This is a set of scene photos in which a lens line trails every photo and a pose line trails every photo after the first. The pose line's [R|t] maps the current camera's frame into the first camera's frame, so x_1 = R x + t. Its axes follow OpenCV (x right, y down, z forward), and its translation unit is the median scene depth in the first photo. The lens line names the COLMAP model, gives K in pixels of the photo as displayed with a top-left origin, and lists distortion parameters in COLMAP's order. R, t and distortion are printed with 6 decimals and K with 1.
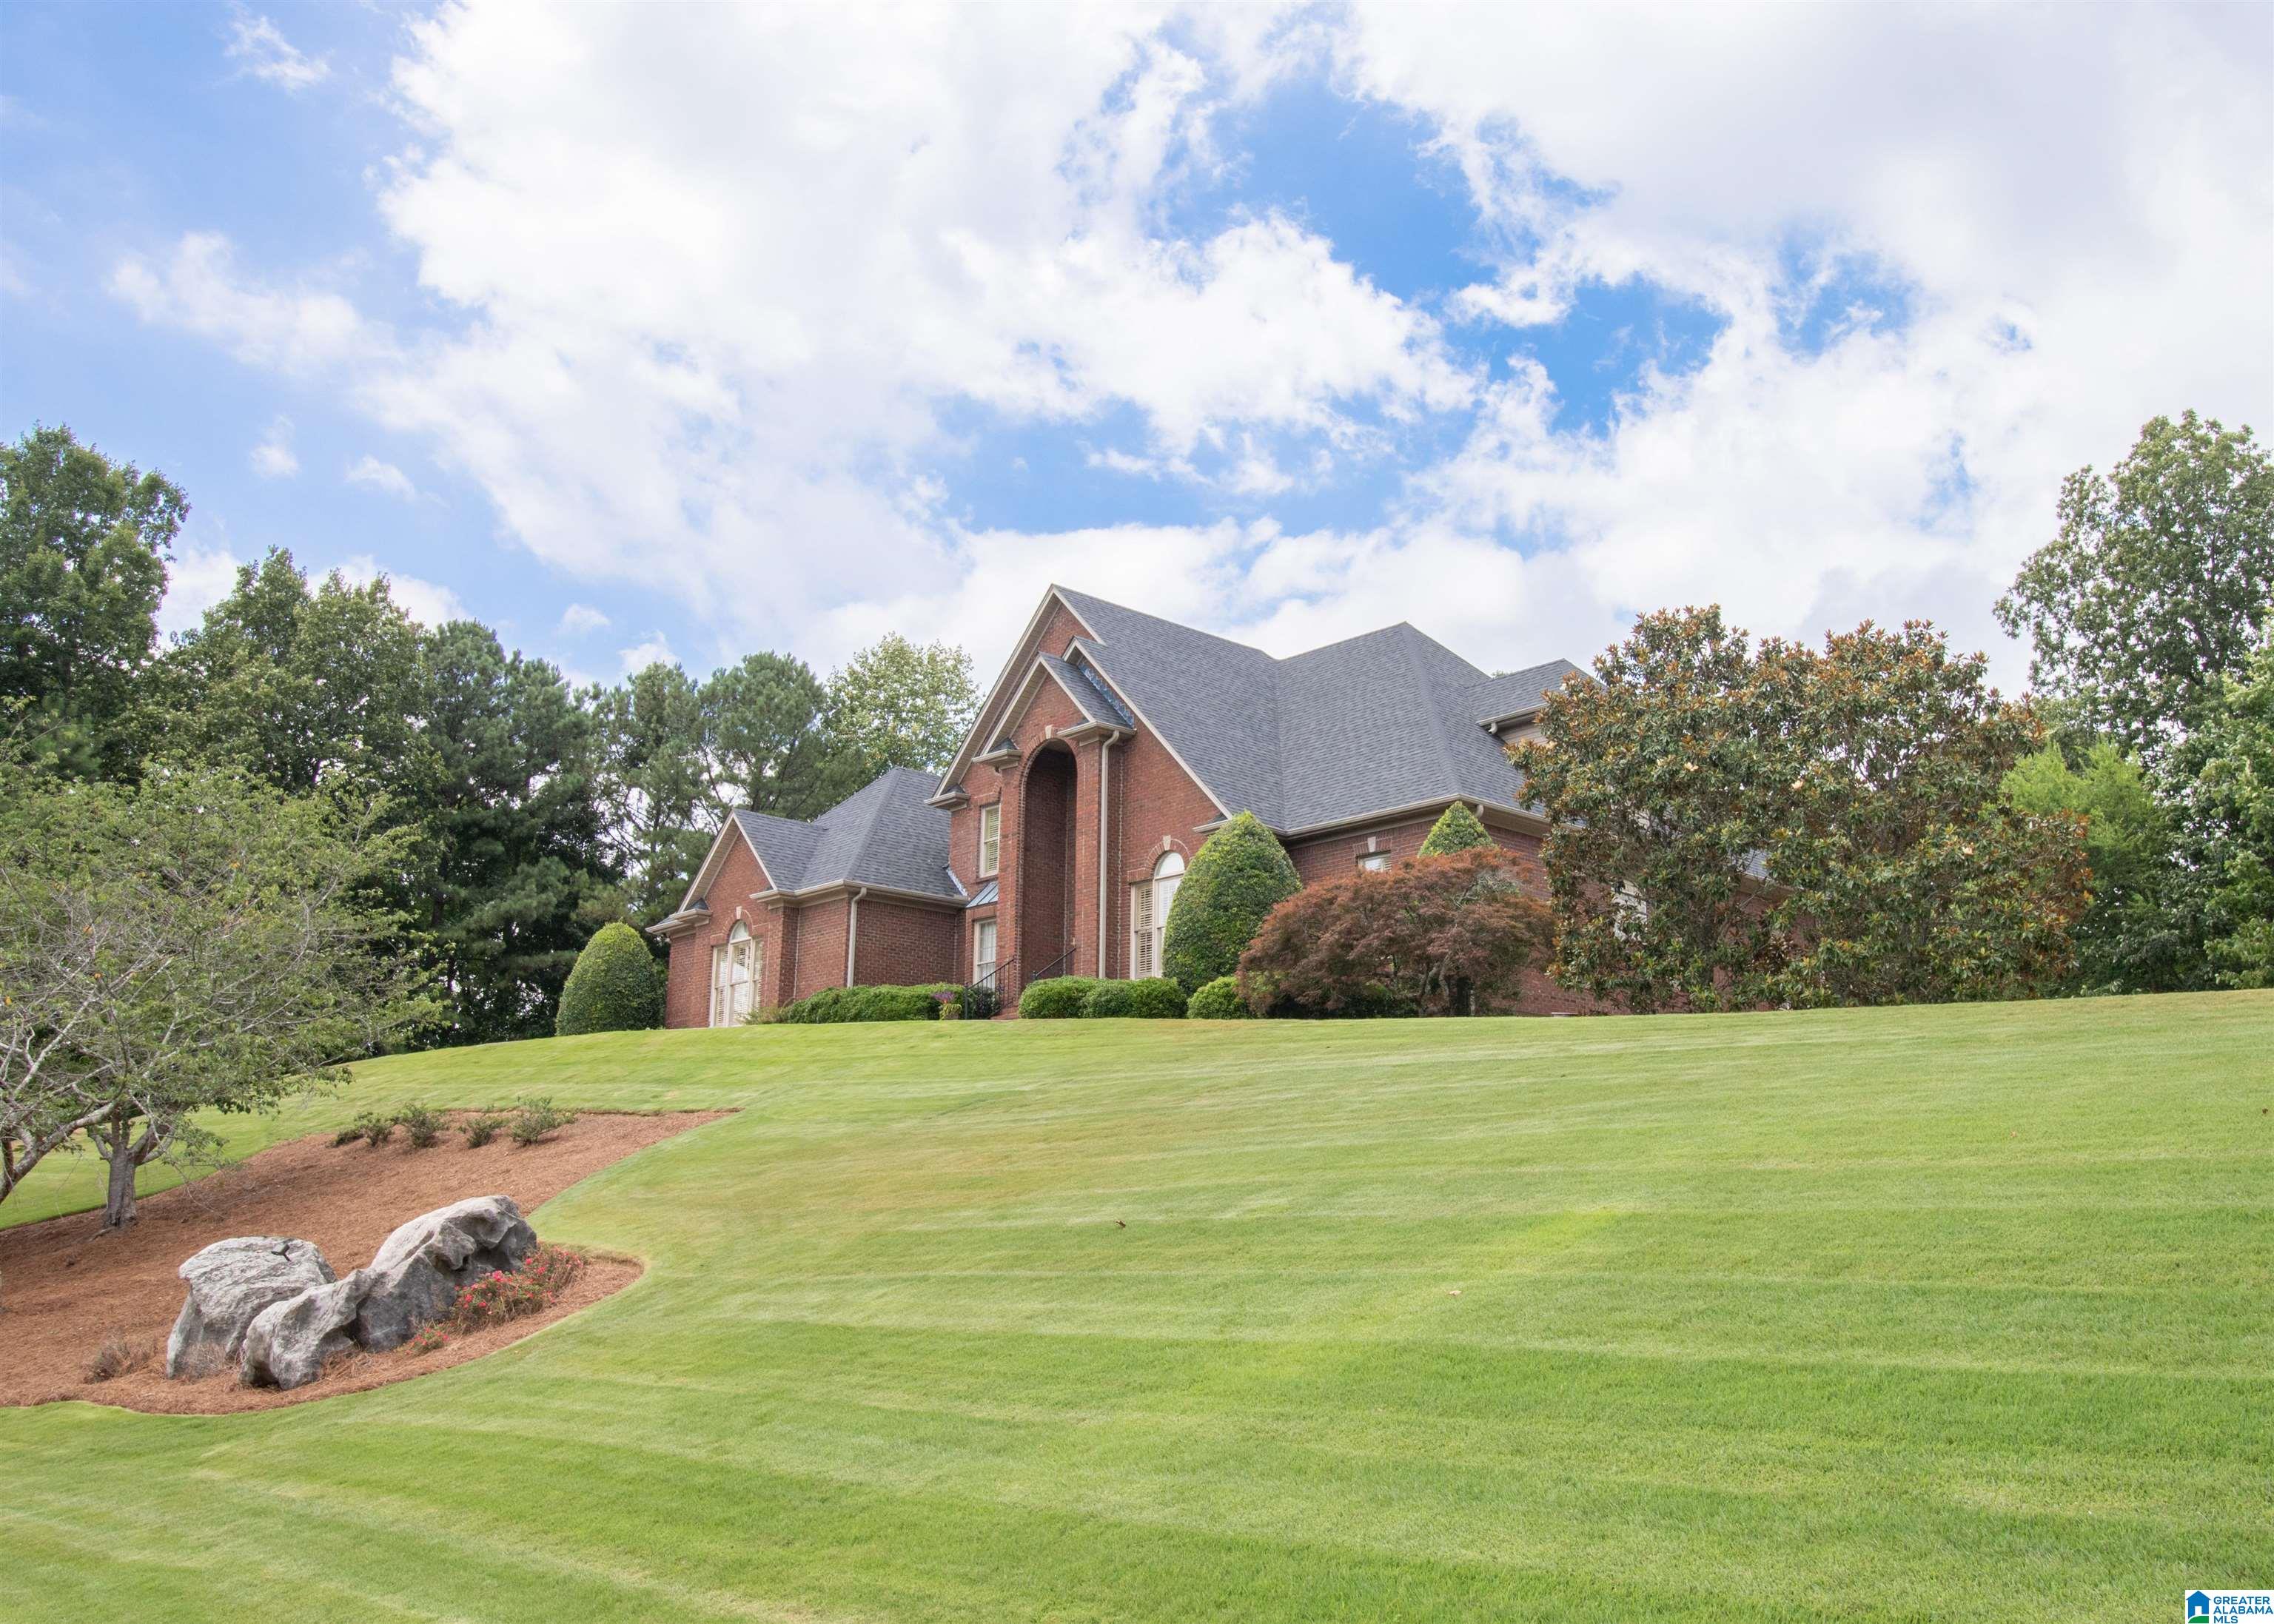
lens RADIAL K [[1986.5, 0, 1137.0], [0, 1986.5, 812.0], [0, 0, 1]] dist [0.008988, 0.000807]
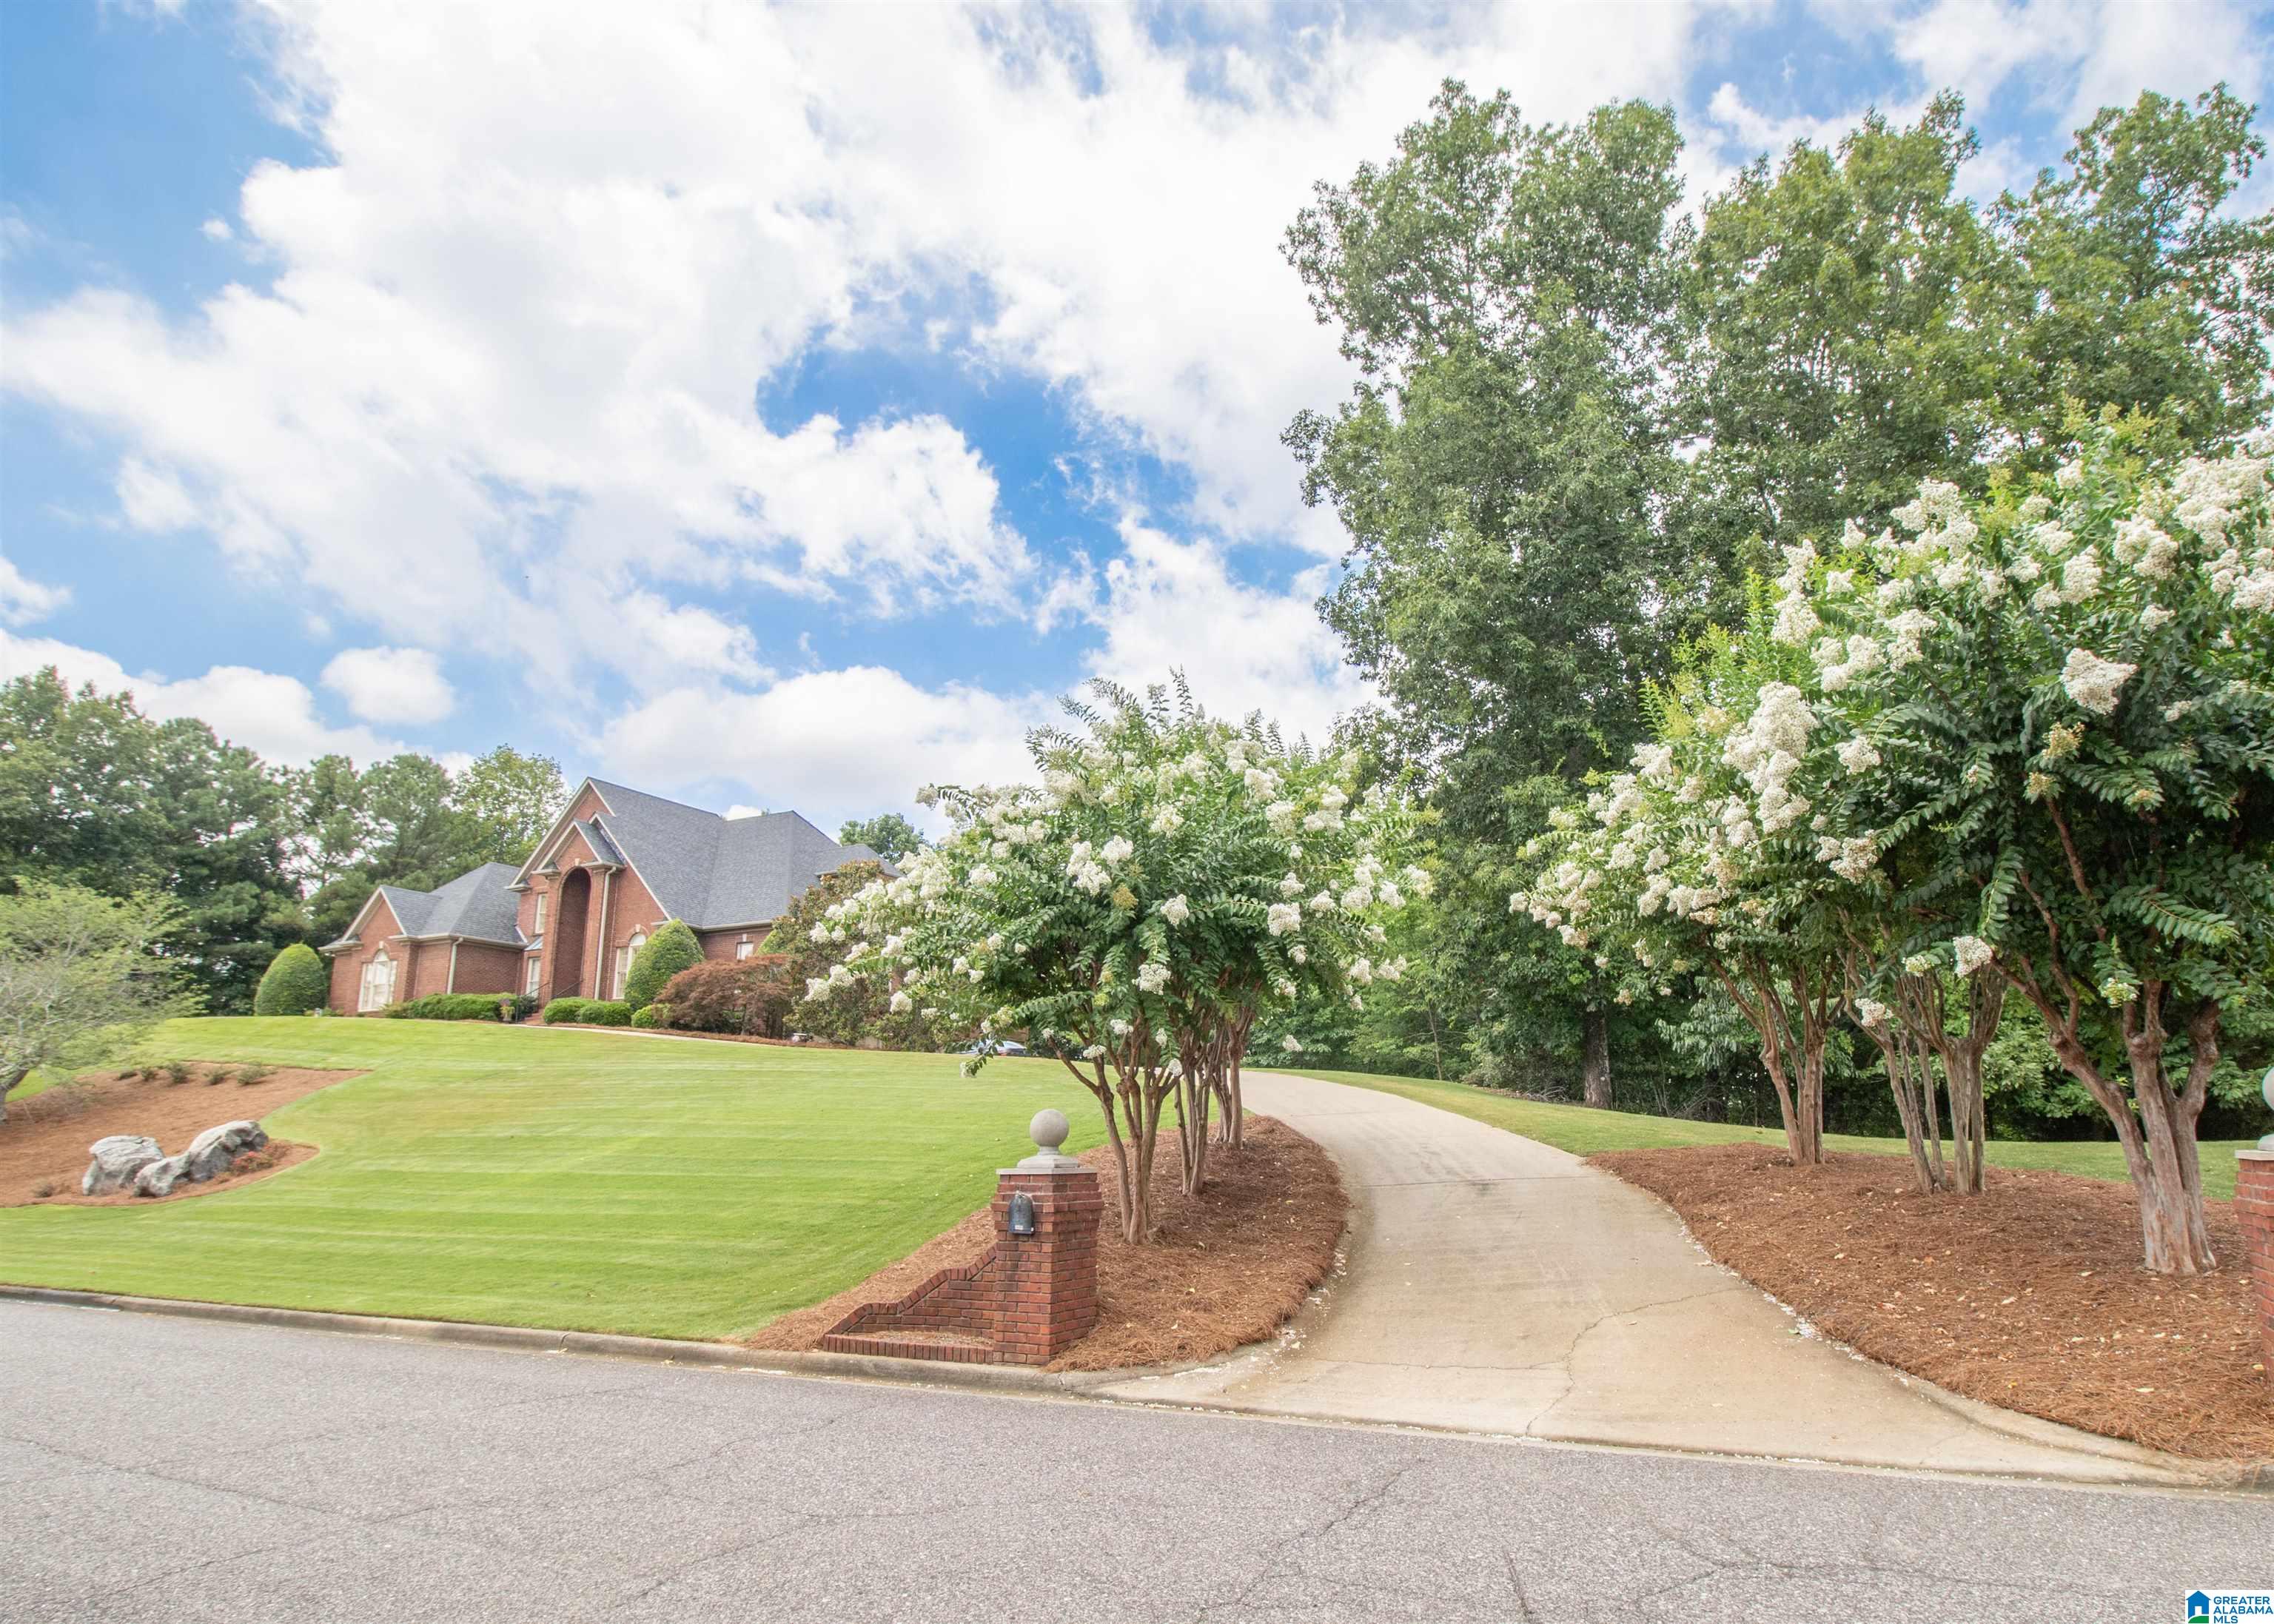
lens RADIAL K [[1311.7, 0, 1232.6], [0, 1311.7, 914.3], [0, 0, 1]] dist [0.001054, -0.021663]
pose [[0.928992, 0.058577, 0.365436, 0.077545], [-0.078832, 0.996055, 0.040742, -0.086268], [-0.361608, -0.066657, 0.929944, -0.355281]]
